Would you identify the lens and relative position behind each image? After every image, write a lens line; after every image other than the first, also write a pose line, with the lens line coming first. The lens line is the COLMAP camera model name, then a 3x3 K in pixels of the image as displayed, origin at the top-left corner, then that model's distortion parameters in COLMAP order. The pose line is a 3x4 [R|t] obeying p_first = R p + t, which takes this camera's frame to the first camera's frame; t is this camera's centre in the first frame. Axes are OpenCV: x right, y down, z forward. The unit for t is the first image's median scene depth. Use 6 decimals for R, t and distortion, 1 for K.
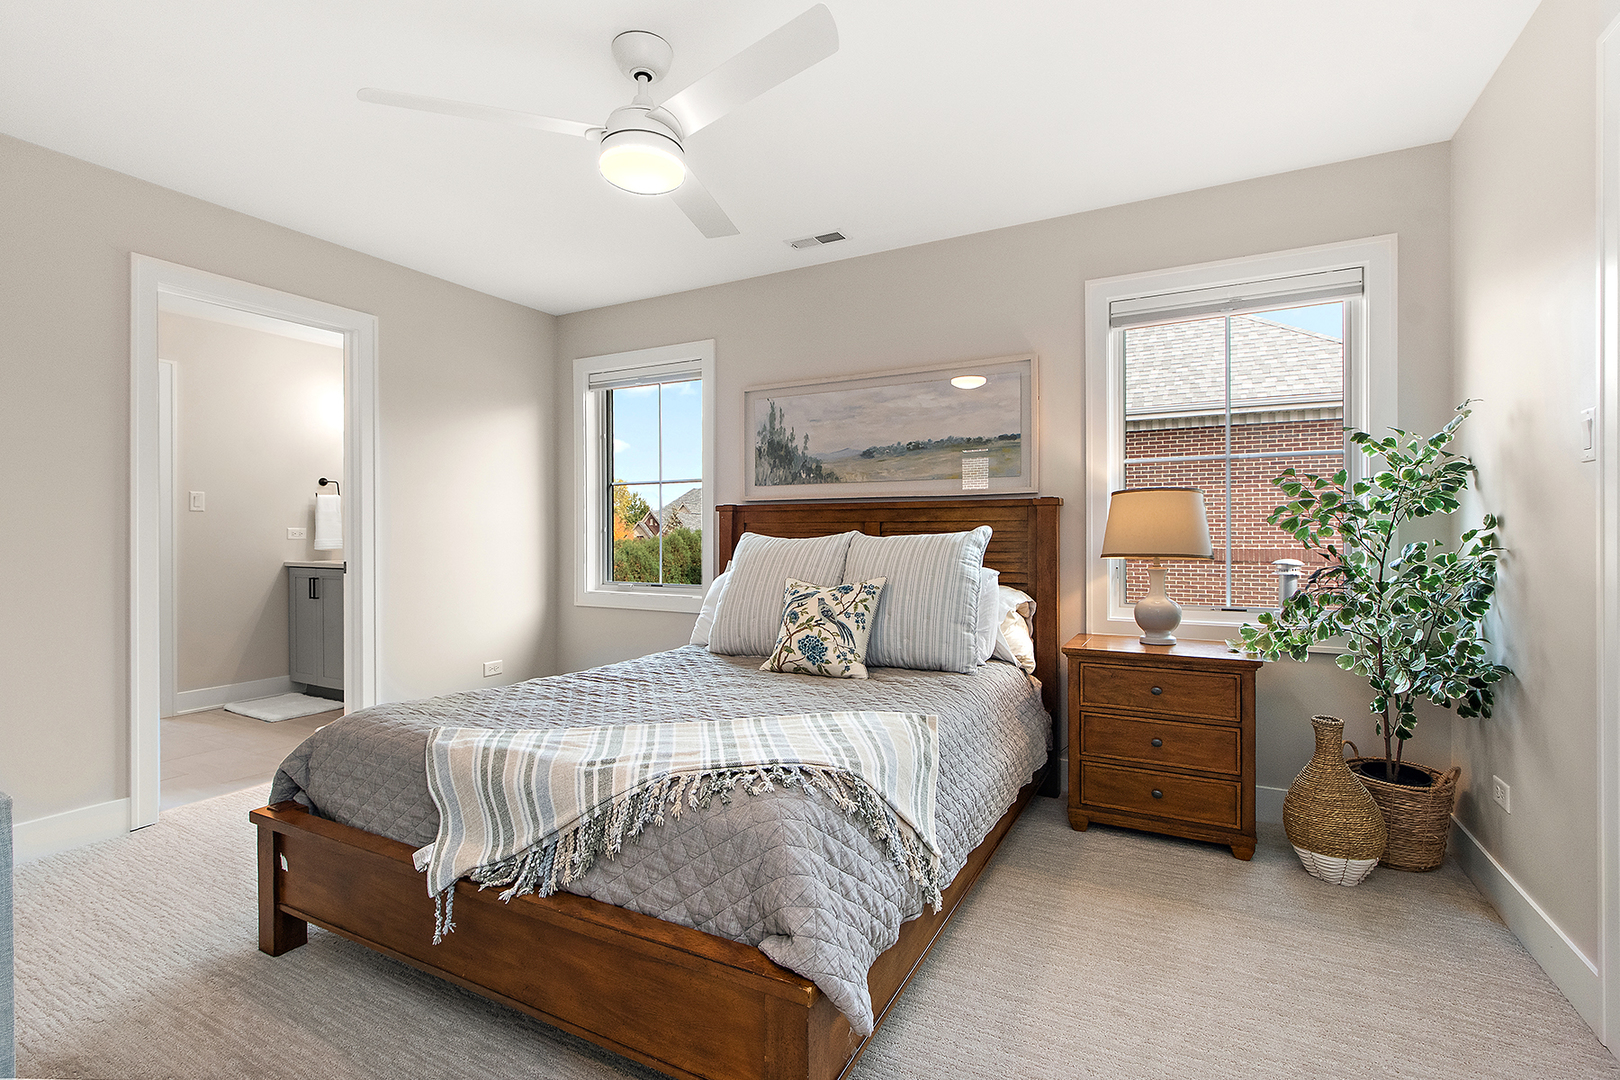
lens RADIAL K [[724.3, 0, 793.4], [0, 724.3, 542.7], [0, 0, 1]] dist [-0.000695, 0.000046]
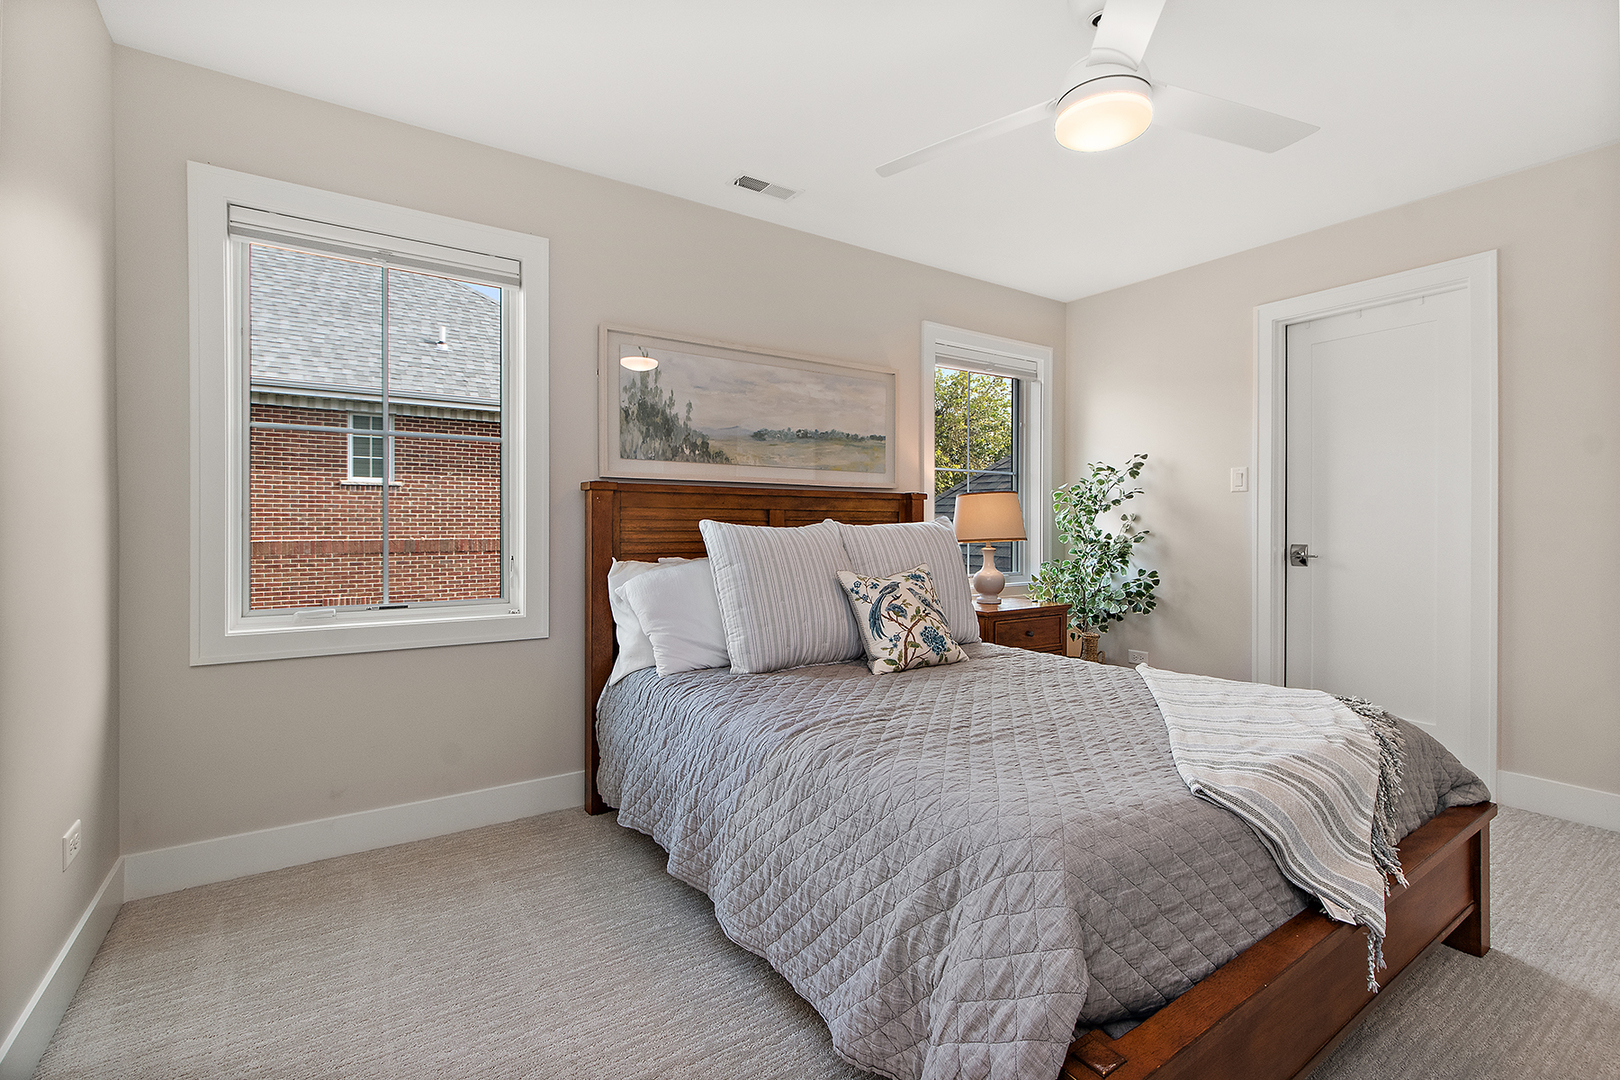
lens RADIAL K [[724.3, 0, 795.7], [0, 724.3, 533.8], [0, 0, 1]] dist [-0.000695, 0.000046]
pose [[0.469832, -0.008873, 0.882711, -0.688928], [0.003807, 0.999961, 0.008025, -0.004430], [-0.882748, -0.000410, 0.469847, 0.520954]]
